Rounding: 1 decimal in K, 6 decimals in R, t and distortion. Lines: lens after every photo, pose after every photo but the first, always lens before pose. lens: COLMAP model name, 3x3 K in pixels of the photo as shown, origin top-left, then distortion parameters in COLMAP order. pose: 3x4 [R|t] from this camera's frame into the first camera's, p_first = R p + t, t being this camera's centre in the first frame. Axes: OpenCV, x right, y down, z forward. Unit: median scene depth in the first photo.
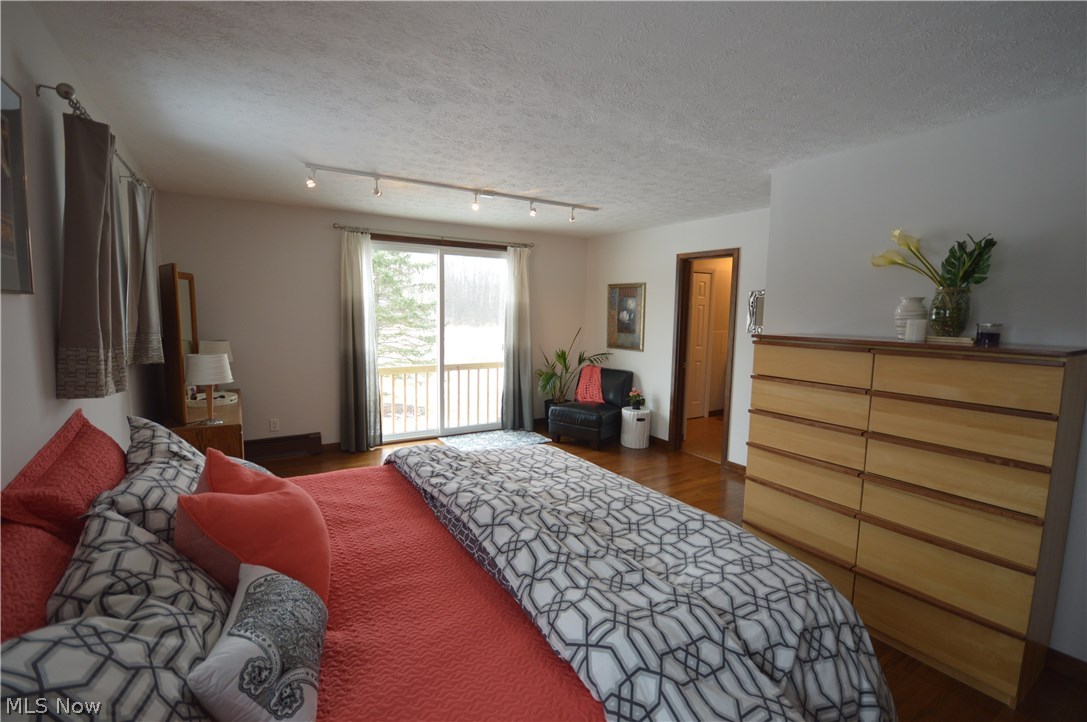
lens RADIAL K [[496.9, 0, 543.6], [0, 496.9, 361.0], [0, 0, 1]] dist [0.002767, -0.000149]
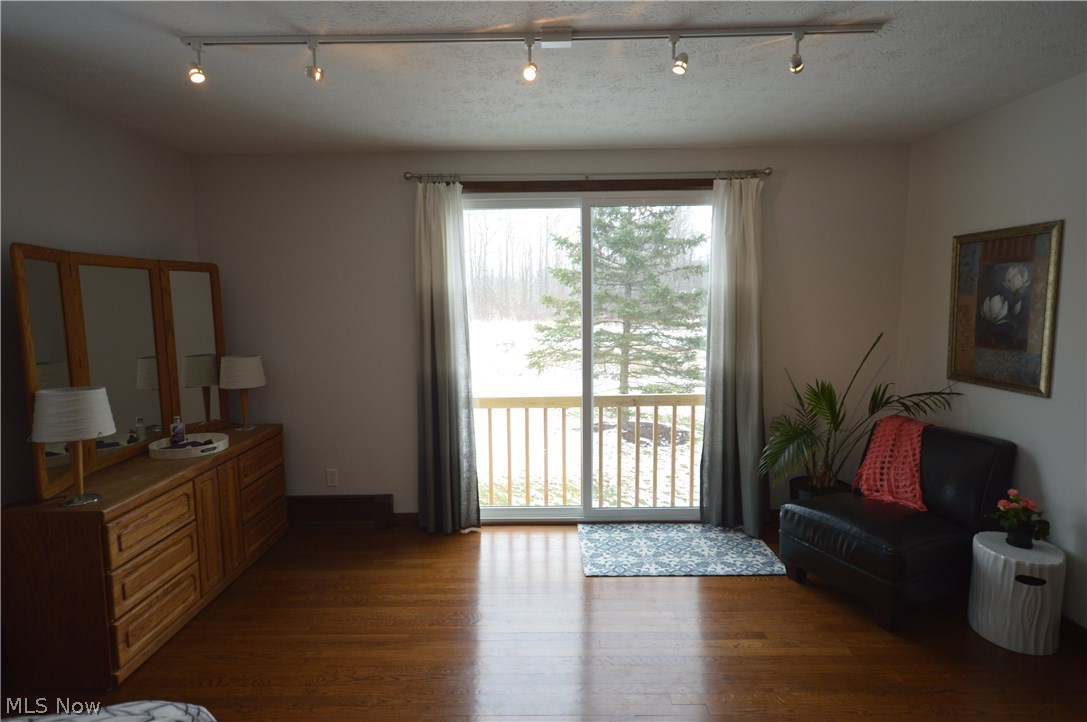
lens RADIAL K [[577.9, 0, 544.6], [0, 577.9, 358.4], [0, 0, 1]] dist [0.017853, -0.001505]
pose [[0.843930, 0.027846, -0.535730, 0.109709], [-0.029837, 0.999543, 0.004951, -0.039997], [0.535623, 0.011806, 0.844375, 0.393736]]
